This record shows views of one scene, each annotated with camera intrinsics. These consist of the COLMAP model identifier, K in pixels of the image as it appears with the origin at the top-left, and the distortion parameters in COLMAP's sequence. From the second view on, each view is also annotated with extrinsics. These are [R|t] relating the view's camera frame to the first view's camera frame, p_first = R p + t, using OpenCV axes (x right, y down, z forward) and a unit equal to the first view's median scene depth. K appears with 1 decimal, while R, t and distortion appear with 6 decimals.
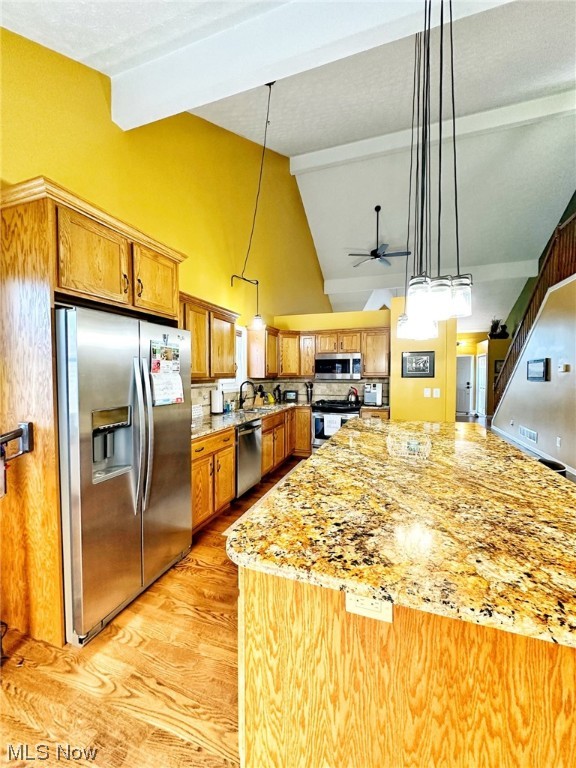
lens RADIAL K [[305.6, 0, 289.1], [0, 305.6, 385.0], [0, 0, 1]] dist [-0.003719, 0.000487]
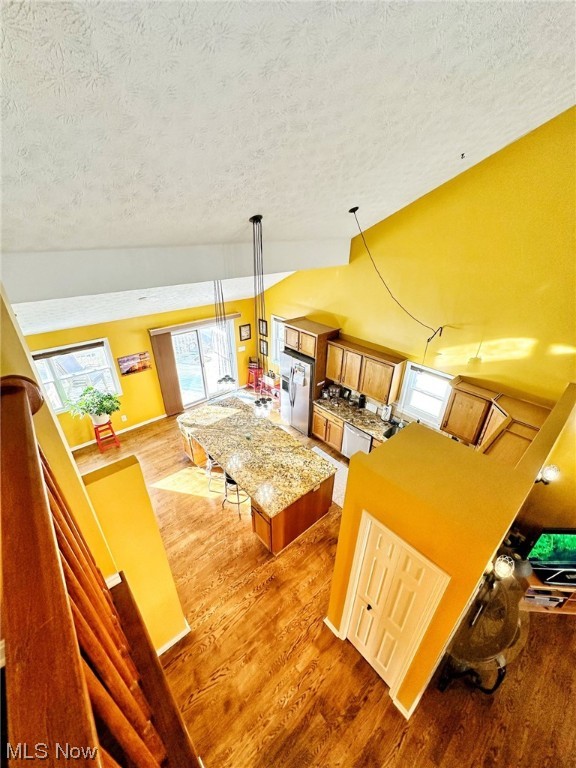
lens RADIAL K [[305.6, 0, 289.1], [0, 305.6, 385.0], [0, 0, 1]] dist [-0.003719, 0.000487]
pose [[-0.484223, 0.405925, -0.775083, 0.847381], [-0.045482, 0.872989, 0.485615, -0.595067], [0.873762, 0.270398, -0.404259, 0.915299]]
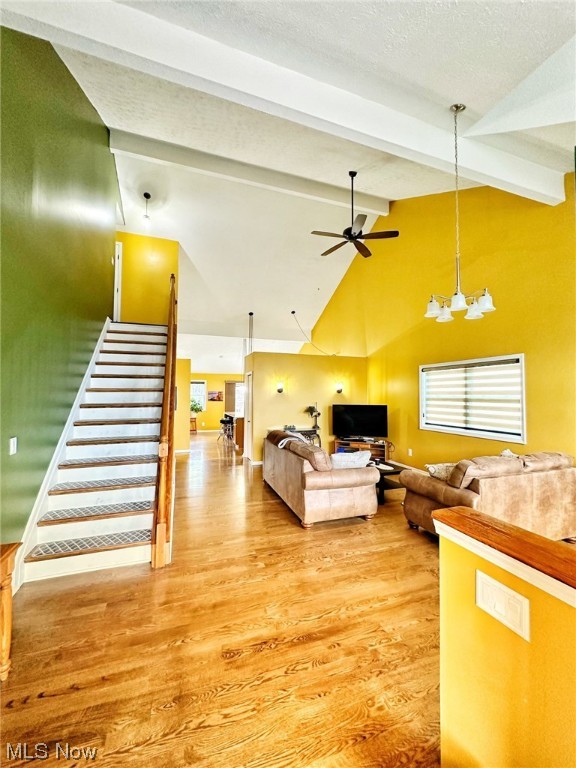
lens RADIAL K [[305.6, 0, 289.1], [0, 305.6, 385.0], [0, 0, 1]] dist [-0.003719, 0.000487]
pose [[-0.775018, -0.018450, -0.631670, 1.295825], [-0.023858, 0.999715, 0.000072, -0.115998], [0.631488, 0.015126, -0.775238, 2.232343]]
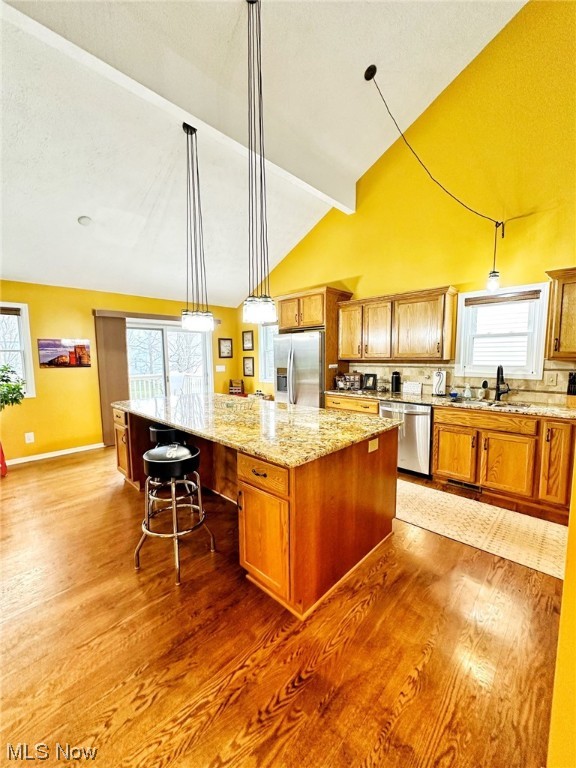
lens RADIAL K [[305.6, 0, 289.1], [0, 305.6, 385.0], [0, 0, 1]] dist [-0.003719, 0.000487]
pose [[-0.411670, 0.093314, -0.906543, 0.671772], [-0.025369, 0.993185, 0.113753, -0.030452], [0.910980, 0.069827, -0.406498, 0.765795]]
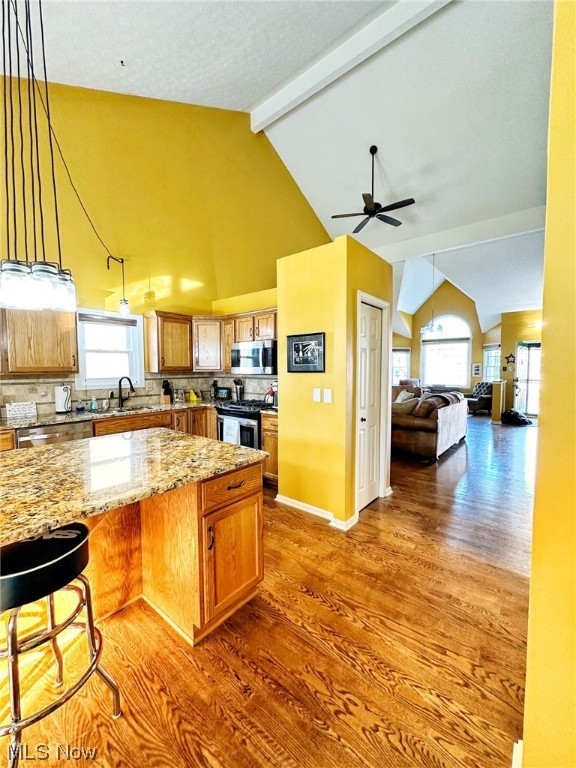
lens RADIAL K [[305.6, 0, 289.1], [0, 305.6, 385.0], [0, 0, 1]] dist [-0.003719, 0.000487]
pose [[0.941110, 0.015542, -0.337744, 0.549288], [-0.008895, 0.999735, 0.021219, -0.009694], [0.337985, -0.016965, 0.940999, 0.306329]]
